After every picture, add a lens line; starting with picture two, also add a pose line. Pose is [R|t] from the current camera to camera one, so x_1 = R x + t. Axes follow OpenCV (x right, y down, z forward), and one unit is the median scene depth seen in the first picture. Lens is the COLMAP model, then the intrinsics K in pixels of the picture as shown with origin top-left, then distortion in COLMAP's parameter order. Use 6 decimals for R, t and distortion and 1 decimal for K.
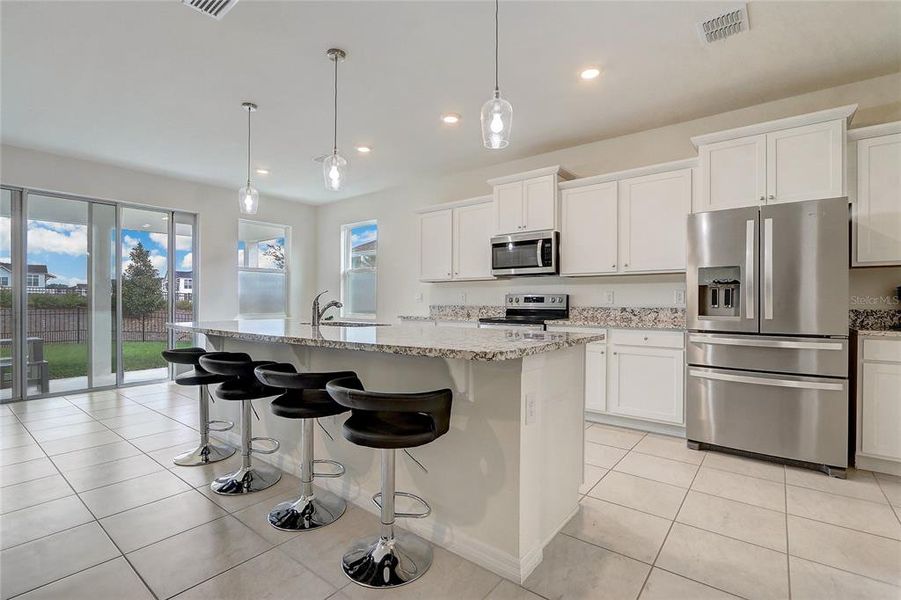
lens RADIAL K [[416.3, 0, 444.7], [0, 416.3, 305.6], [0, 0, 1]] dist [-0.011758, 0.000355]
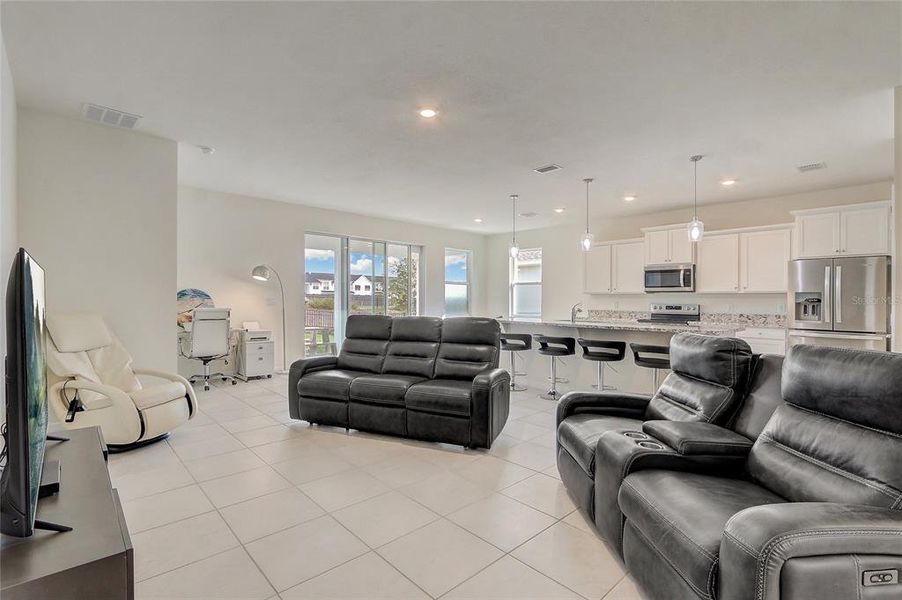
lens RADIAL K [[416.7, 0, 445.4], [0, 416.7, 299.4], [0, 0, 1]] dist [-0.011758, 0.000355]
pose [[0.988700, 0.010812, -0.149514, -0.471316], [-0.013163, 0.999805, -0.014745, -0.013911], [0.149325, 0.016546, 0.988650, -0.759046]]
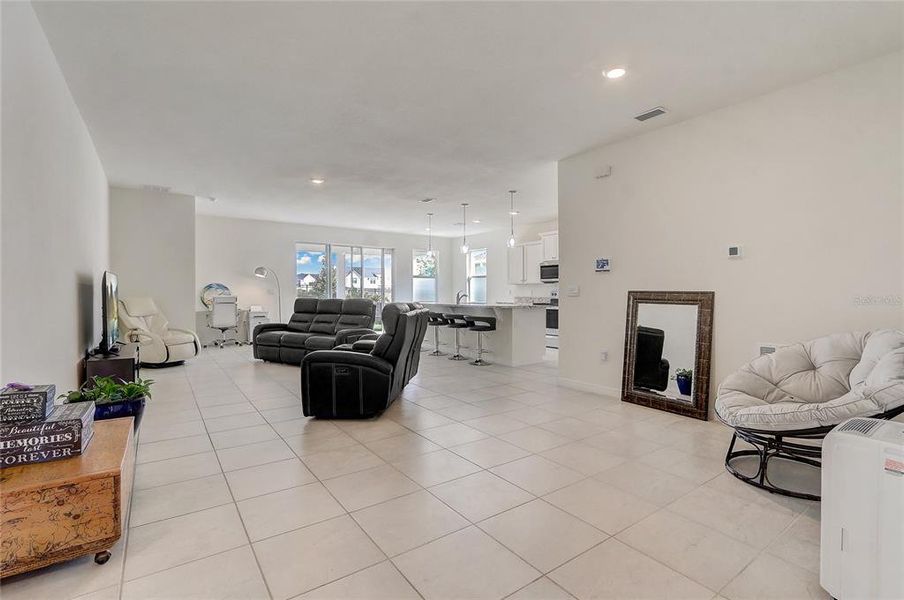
lens RADIAL K [[417.7, 0, 453.3], [0, 417.7, 290.3], [0, 0, 1]] dist [-0.011758, 0.000355]
pose [[0.962858, 0.001498, -0.270004, 0.312536], [-0.006983, 0.999788, -0.019357, 0.012930], [0.269917, 0.020524, 0.962665, -1.285528]]
